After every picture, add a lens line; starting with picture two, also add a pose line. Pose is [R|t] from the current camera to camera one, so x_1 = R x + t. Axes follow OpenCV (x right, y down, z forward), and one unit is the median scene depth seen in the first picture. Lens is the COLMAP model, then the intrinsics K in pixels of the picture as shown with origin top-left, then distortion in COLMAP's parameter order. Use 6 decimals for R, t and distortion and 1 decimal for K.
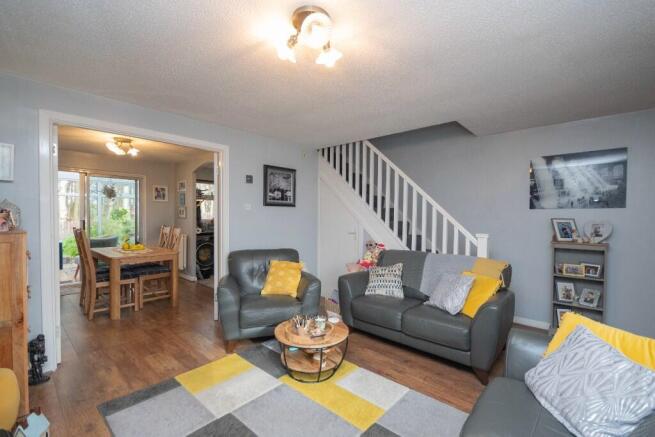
lens RADIAL K [[298.6, 0, 327.5], [0, 298.6, 218.5], [0, 0, 1]] dist [0.002234, 0.000276]
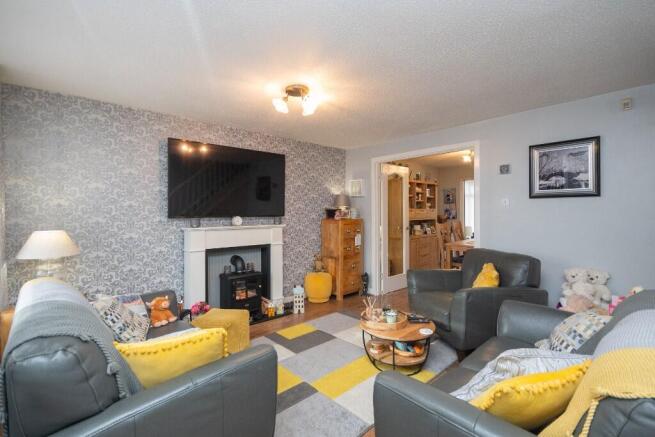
lens RADIAL K [[301.7, 0, 327.5], [0, 301.7, 218.5], [0, 0, 1]] dist [0.000207, 0.000006]
pose [[-0.091155, 0.012957, -0.995752, 0.603427], [-0.006221, 0.999888, 0.013581, 0.002668], [0.995817, 0.007433, -0.091064, 0.523727]]
